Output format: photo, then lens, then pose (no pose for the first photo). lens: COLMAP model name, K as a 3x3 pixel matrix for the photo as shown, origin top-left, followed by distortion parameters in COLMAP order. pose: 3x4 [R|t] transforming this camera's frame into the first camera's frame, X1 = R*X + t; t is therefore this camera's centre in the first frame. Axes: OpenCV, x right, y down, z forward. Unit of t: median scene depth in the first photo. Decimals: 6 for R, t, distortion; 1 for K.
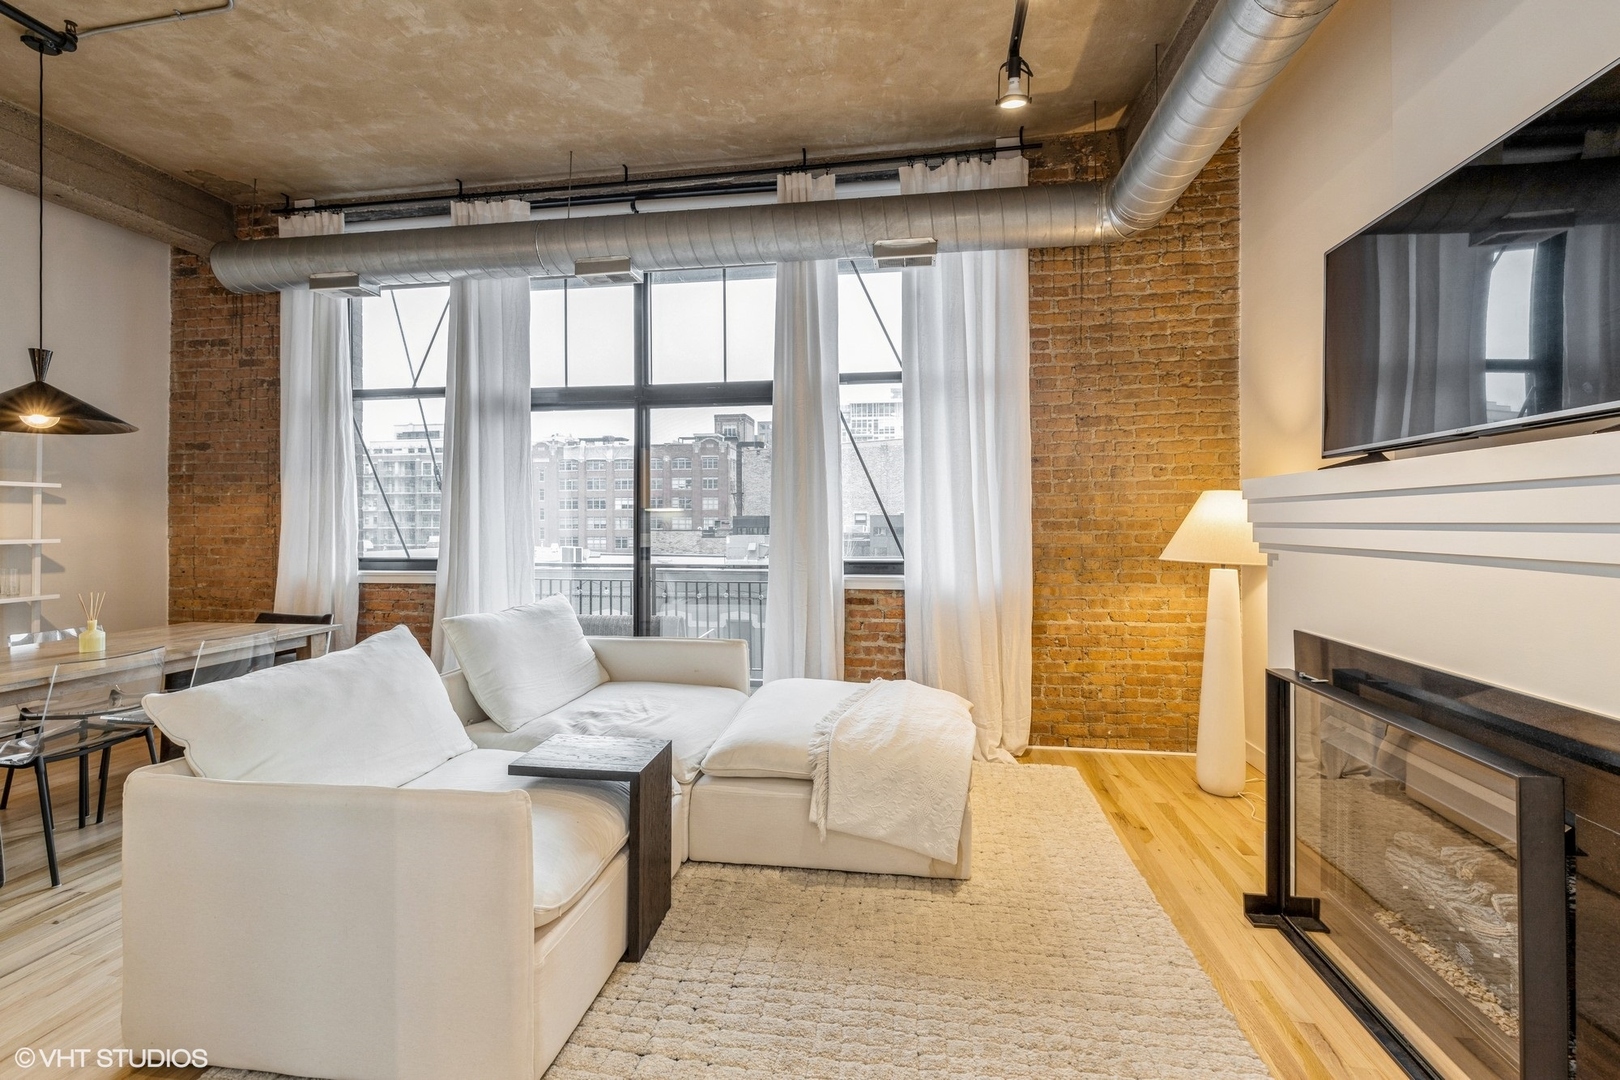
lens RADIAL K [[691.8, 0, 809.8], [0, 691.8, 522.6], [0, 0, 1]] dist [-0.002438, 0.001032]
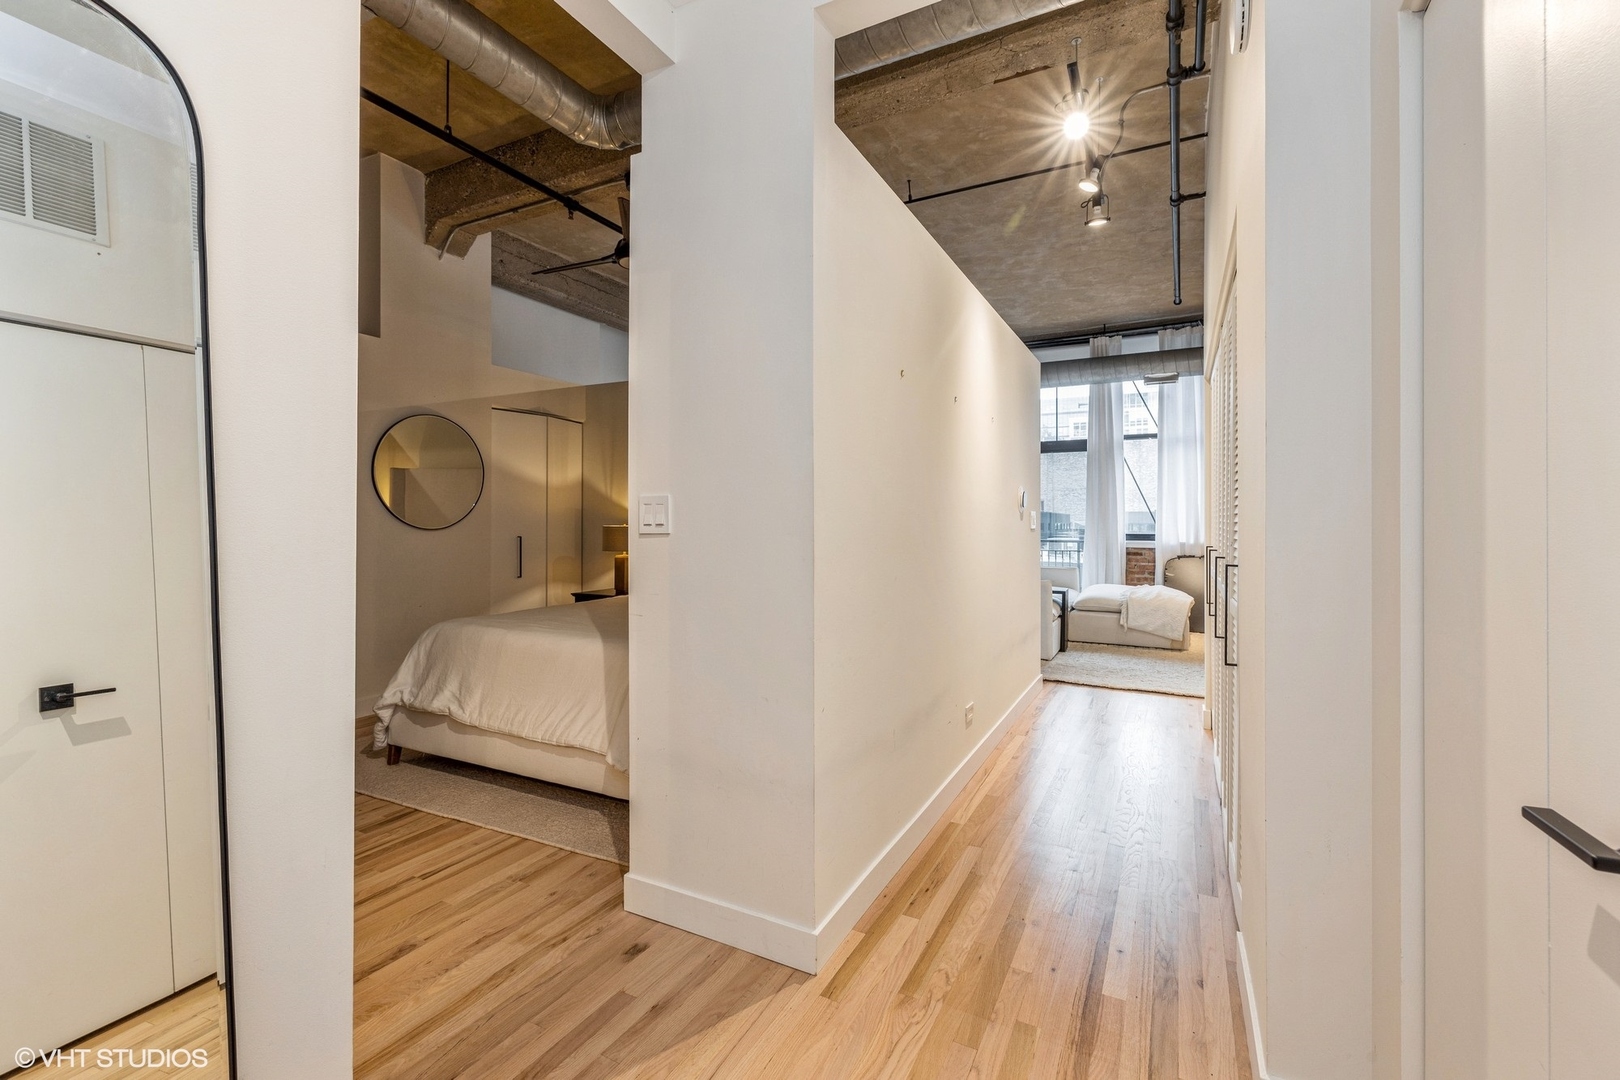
lens RADIAL K [[691.8, 0, 809.5], [0, 691.8, 517.6], [0, 0, 1]] dist [-0.002438, 0.001032]
pose [[0.945721, 0.004359, -0.324949, -0.172364], [-0.005440, 0.999982, -0.002416, 0.023481], [0.324933, 0.004052, 0.945728, -1.219464]]
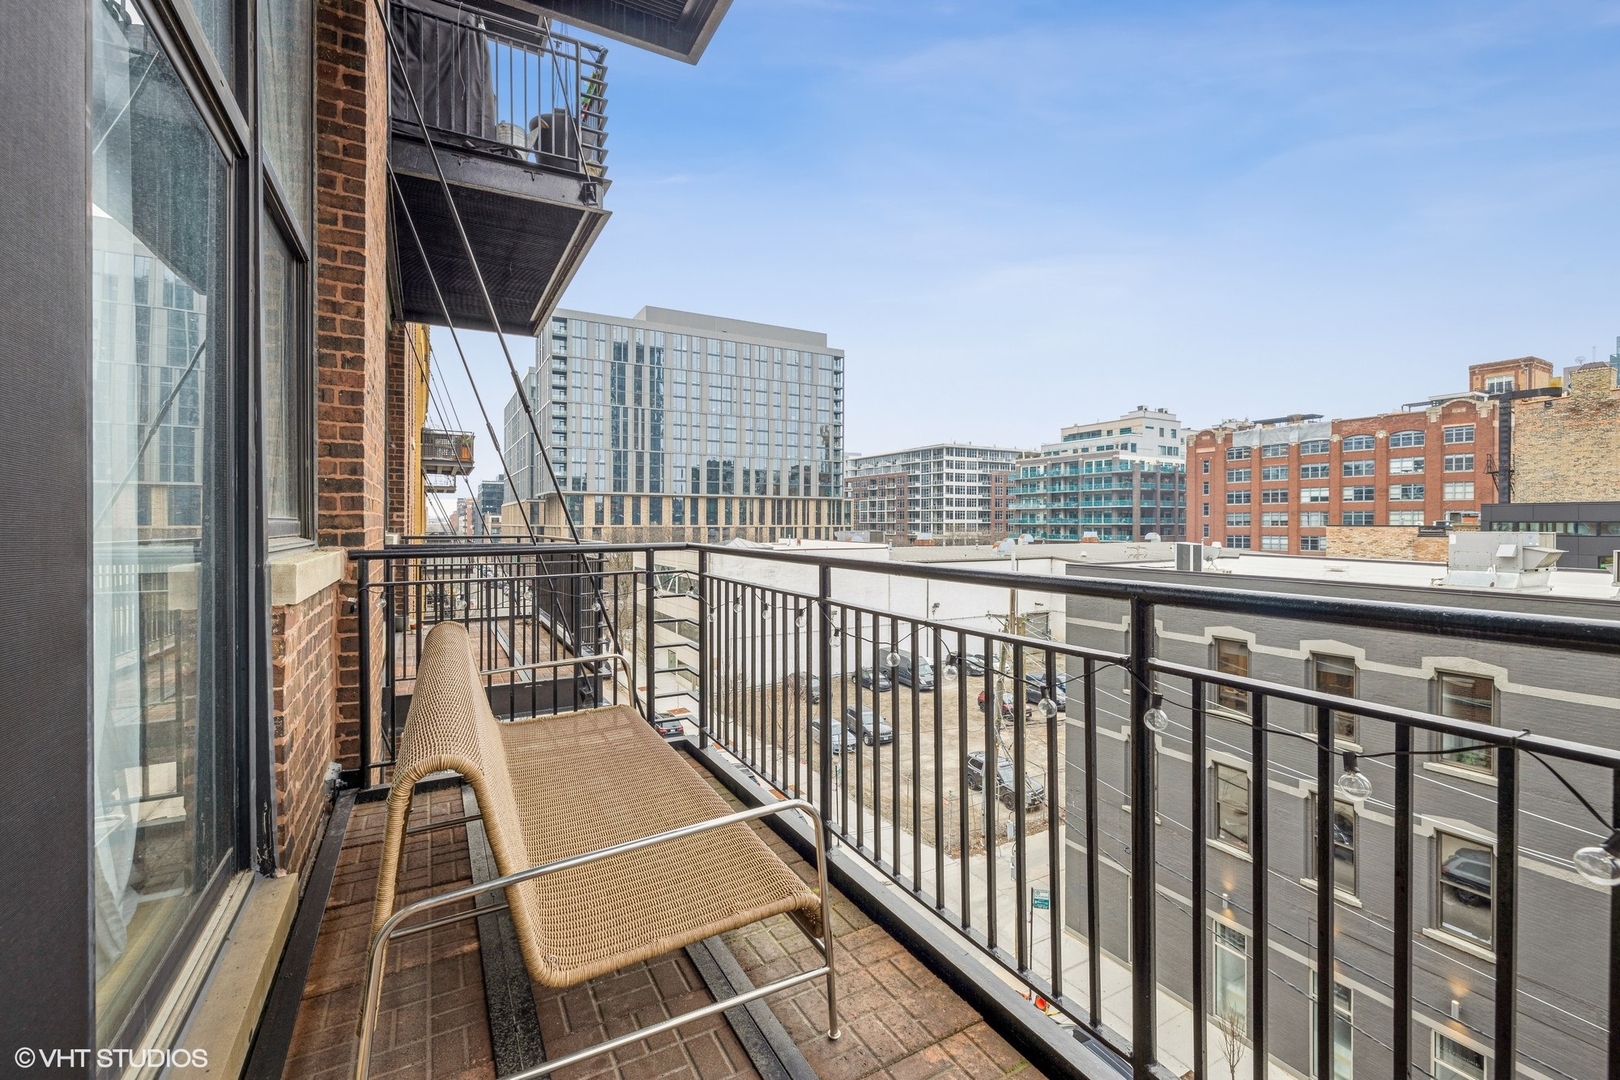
lens RADIAL K [[691.8, 0, 801.7], [0, 691.8, 527.2], [0, 0, 1]] dist [-0.002438, 0.001032]
pose [[0.613392, 0.008315, -0.789735, 0.010602], [-0.000232, 0.999946, 0.010348, 0.006433], [0.789779, -0.006164, 0.613361, 0.119544]]
